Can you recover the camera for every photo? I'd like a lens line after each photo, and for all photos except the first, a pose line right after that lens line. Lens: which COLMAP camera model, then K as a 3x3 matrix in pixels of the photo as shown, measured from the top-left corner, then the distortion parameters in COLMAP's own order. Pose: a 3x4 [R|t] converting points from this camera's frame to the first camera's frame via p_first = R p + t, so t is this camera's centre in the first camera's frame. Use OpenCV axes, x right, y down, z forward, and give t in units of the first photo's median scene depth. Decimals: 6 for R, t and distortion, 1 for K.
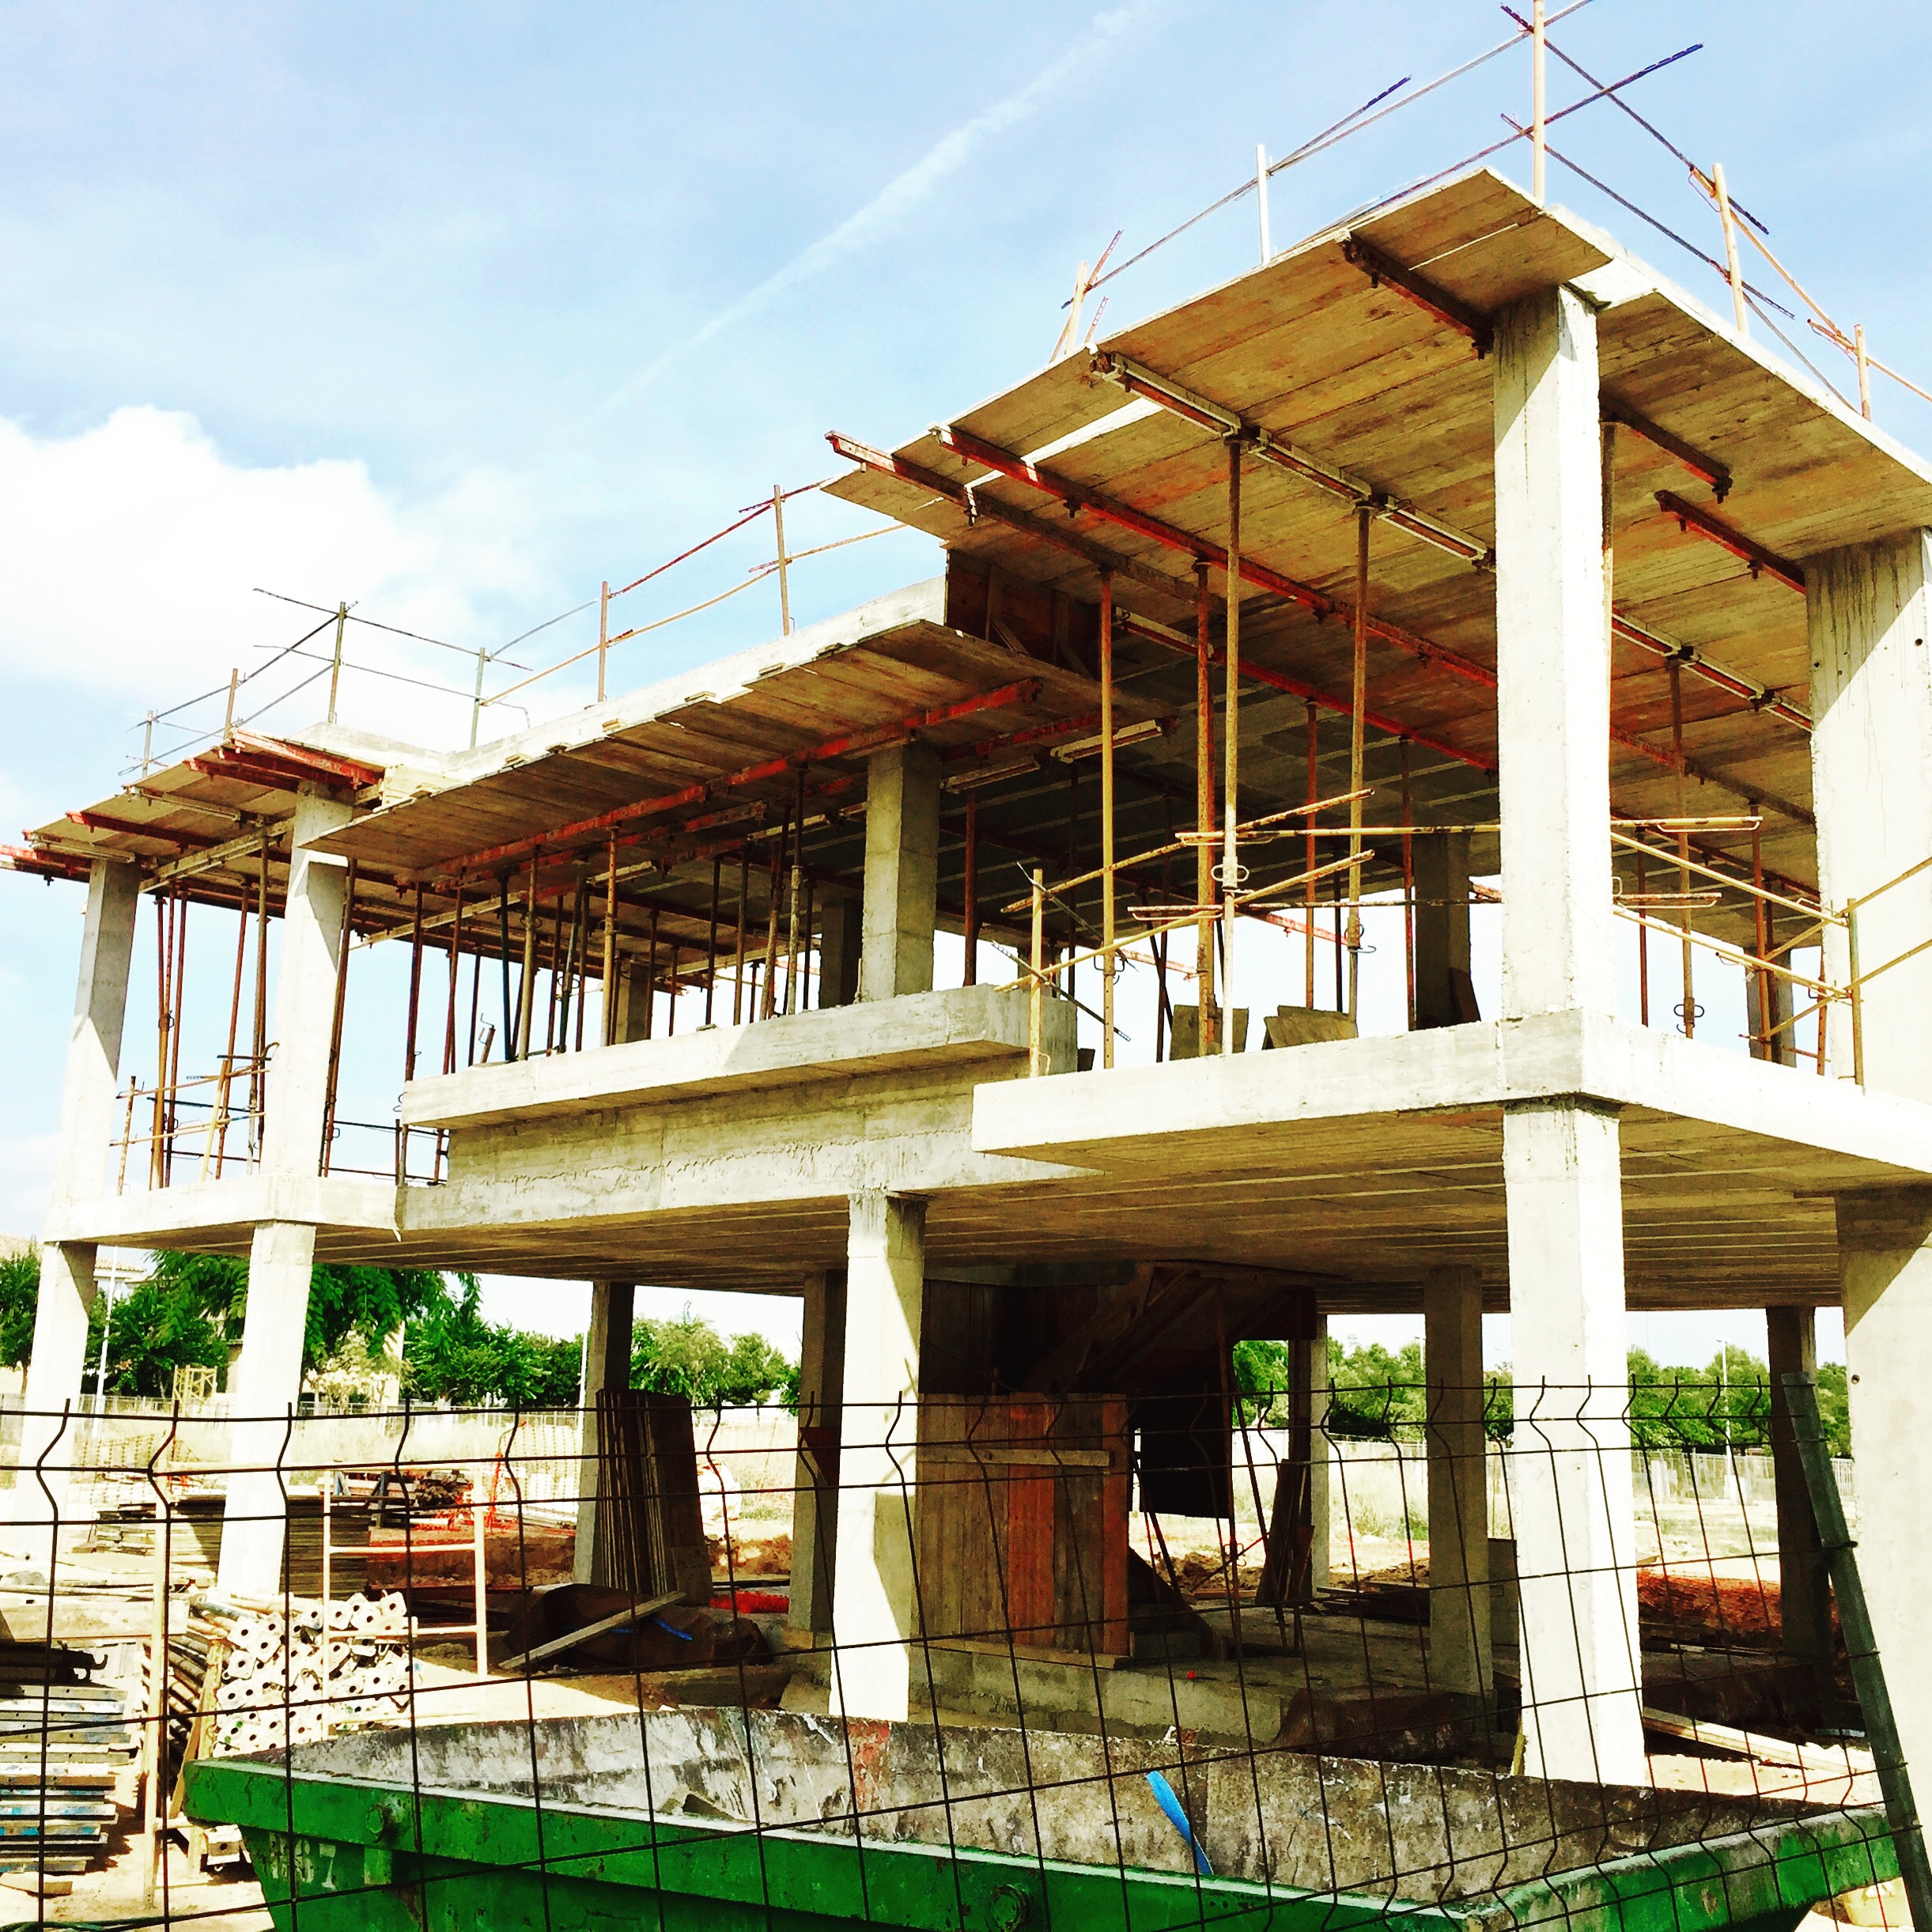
lens RADIAL K [[2222.6, 0, 967.8], [0, 2222.6, 966.3], [0, 0, 1]] dist [0.011700, 0.000000]
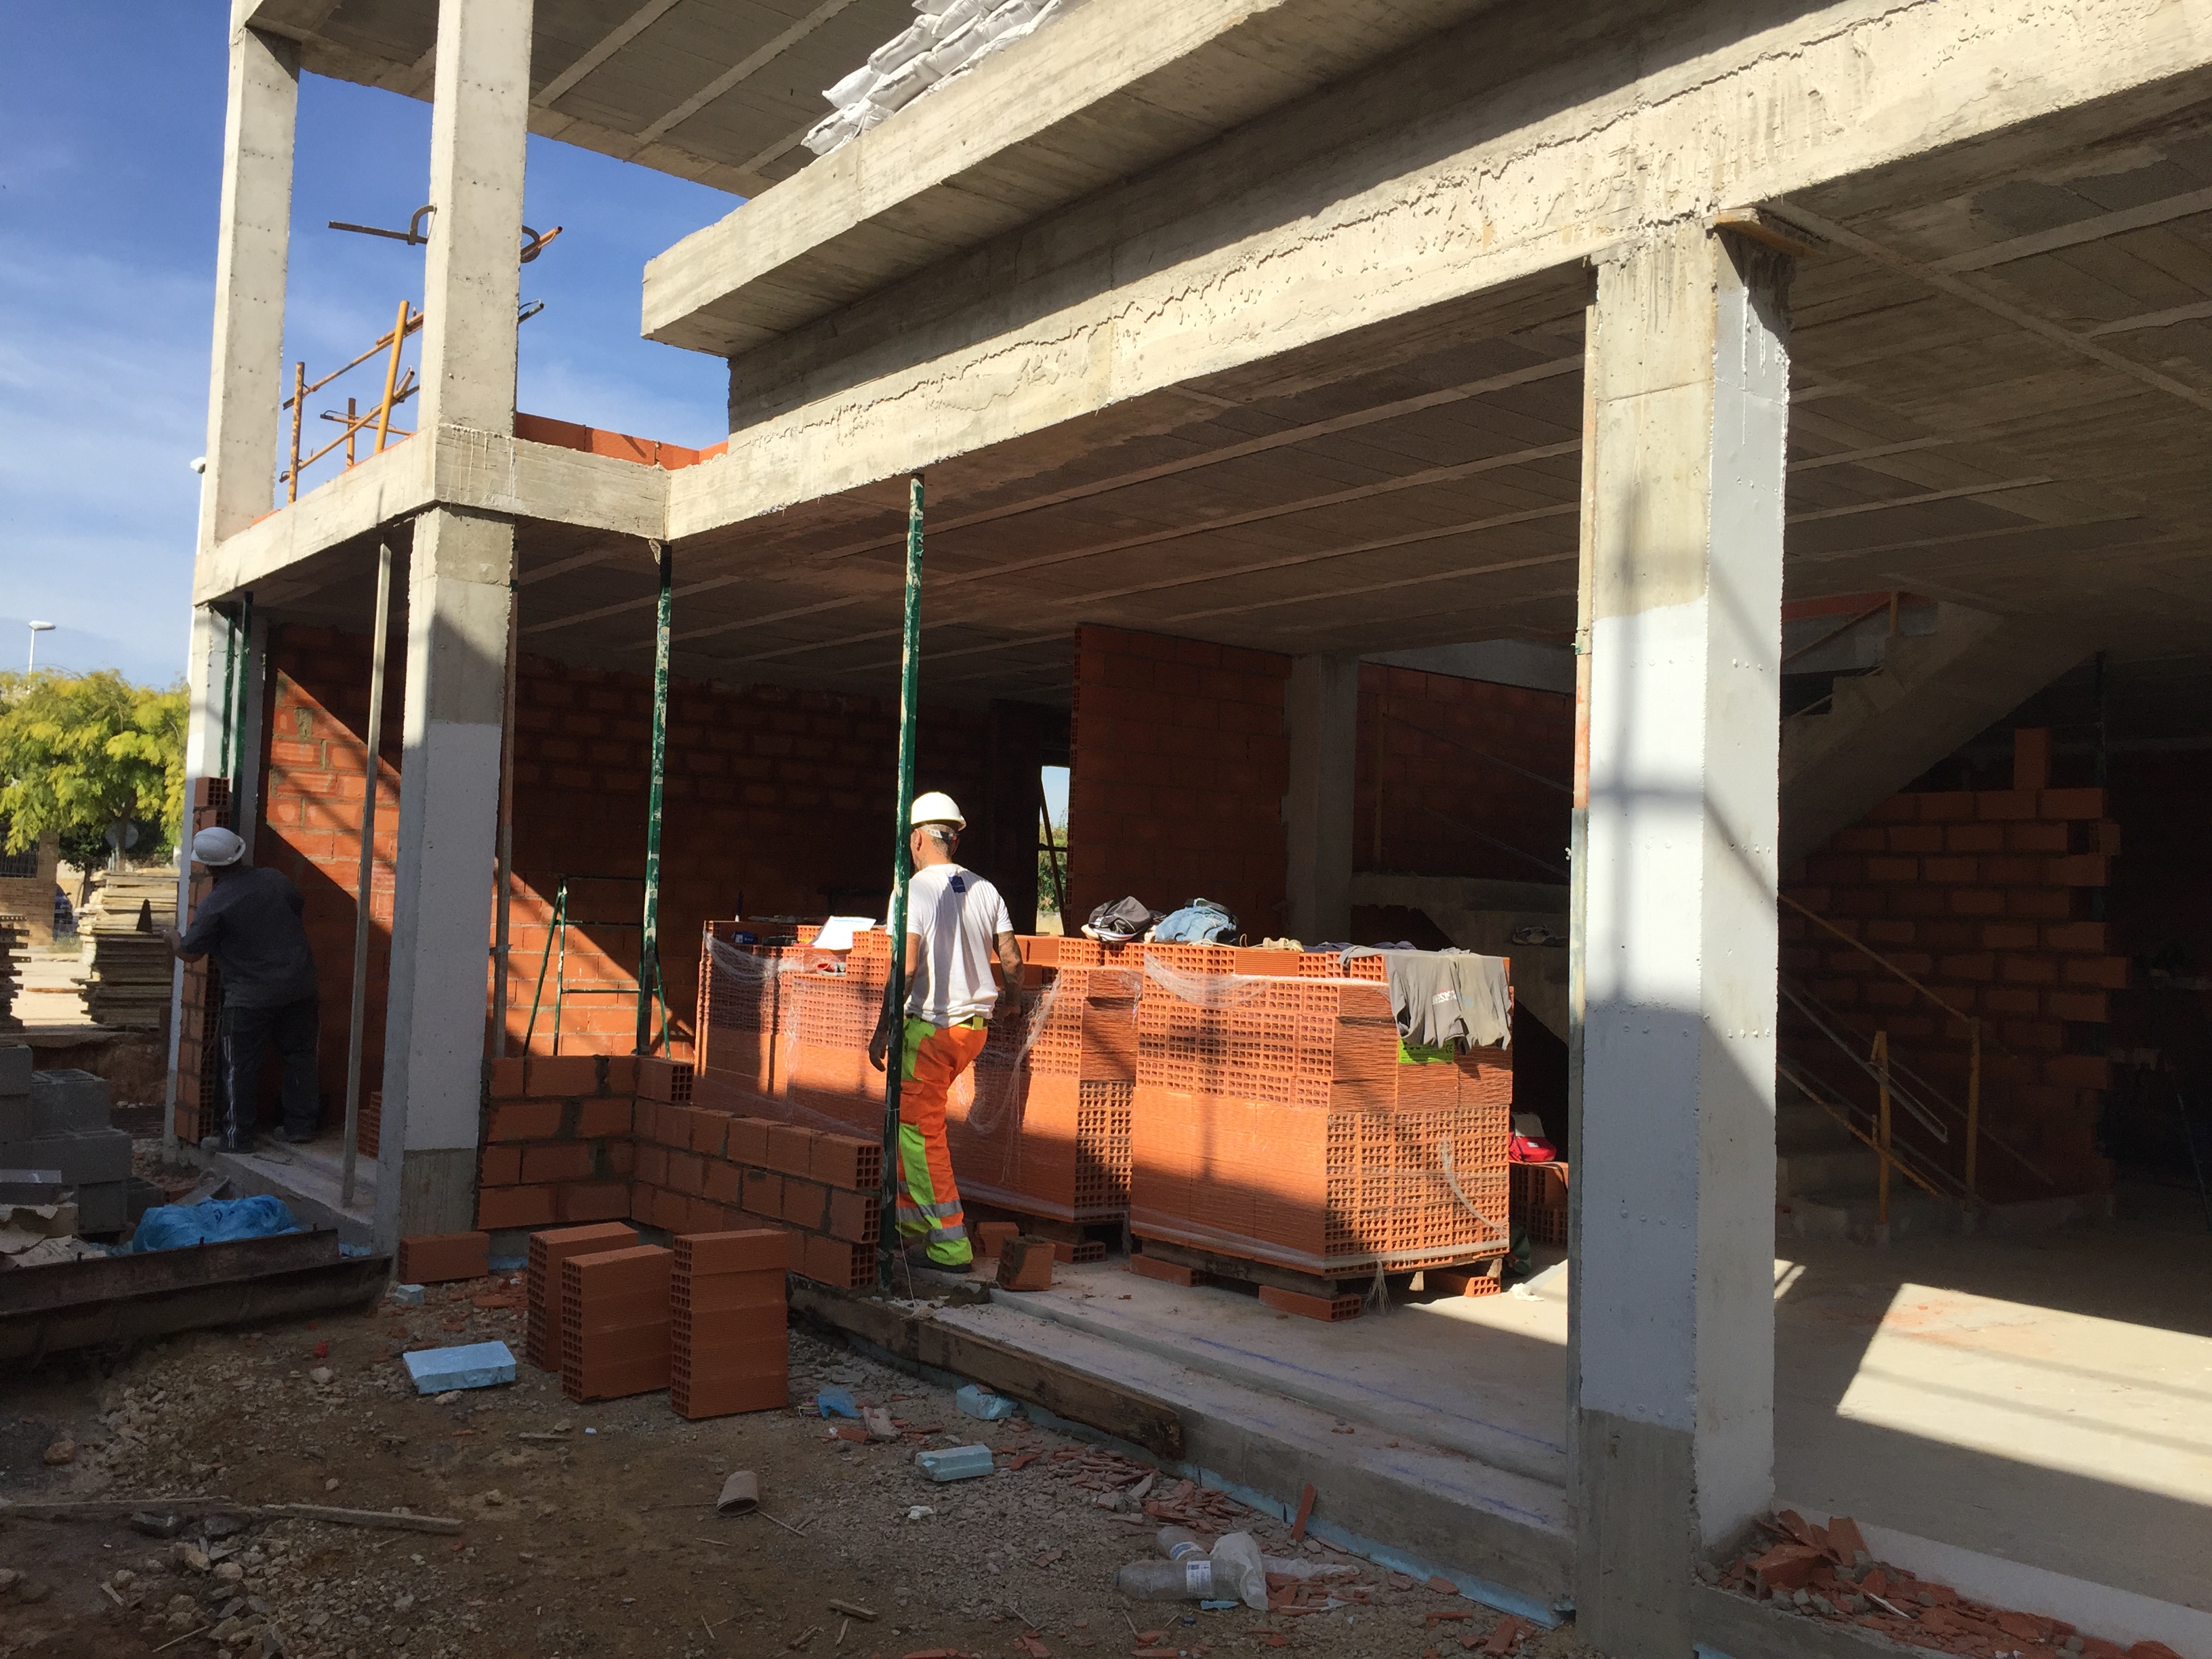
lens RADIAL K [[1909.7, 0, 1106.6], [0, 1909.7, 827.2], [0, 0, 1]] dist [0.074643, -0.056056]
pose [[0.994943, -0.002109, -0.100421, -0.094589], [0.017815, 0.987633, 0.155771, 0.132467], [0.098850, -0.156772, 0.982675, 0.553416]]
